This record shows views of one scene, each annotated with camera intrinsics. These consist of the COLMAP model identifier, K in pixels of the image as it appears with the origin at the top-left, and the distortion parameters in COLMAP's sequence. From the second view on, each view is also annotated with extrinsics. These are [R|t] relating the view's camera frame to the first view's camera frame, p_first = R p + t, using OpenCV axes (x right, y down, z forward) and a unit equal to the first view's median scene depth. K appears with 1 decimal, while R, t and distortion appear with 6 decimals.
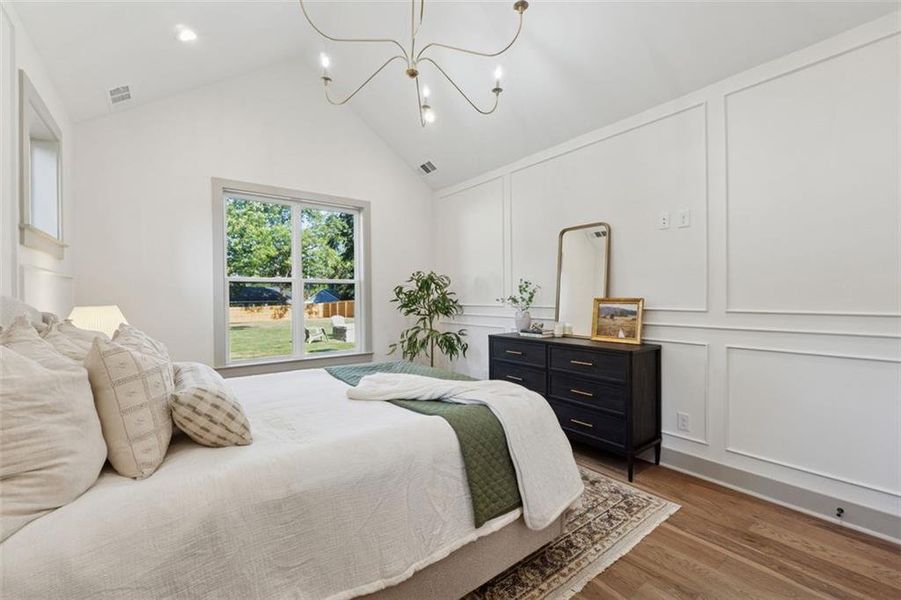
lens RADIAL K [[372.8, 0, 447.8], [0, 372.8, 296.4], [0, 0, 1]] dist [-0.011097, -0.000148]
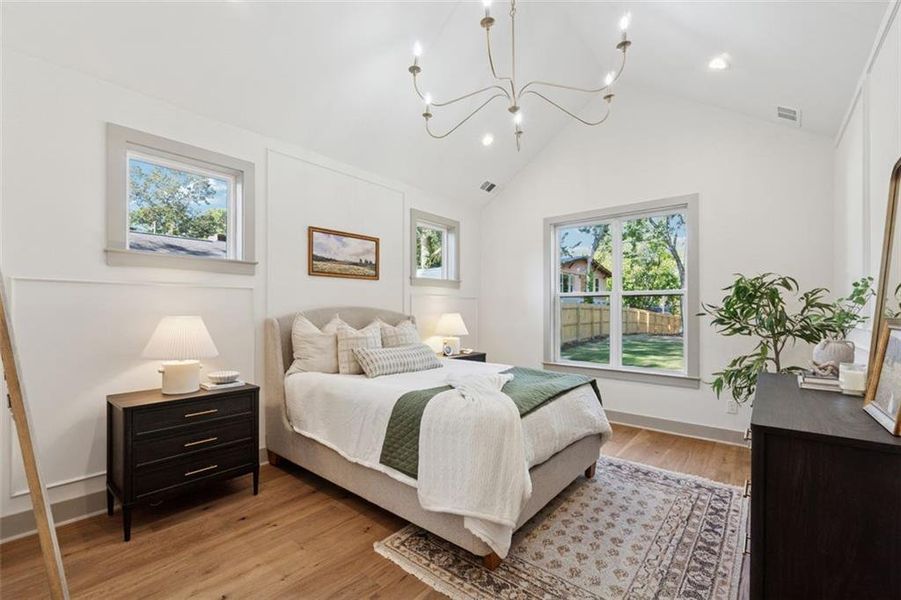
lens RADIAL K [[381.1, 0, 440.2], [0, 381.1, 309.9], [0, 0, 1]] dist [-0.003009, -0.000813]
pose [[0.227903, 0.008343, -0.973648, 0.831463], [-0.004924, 0.999960, 0.007416, -0.004680], [0.973671, 0.003104, 0.227935, 0.451322]]
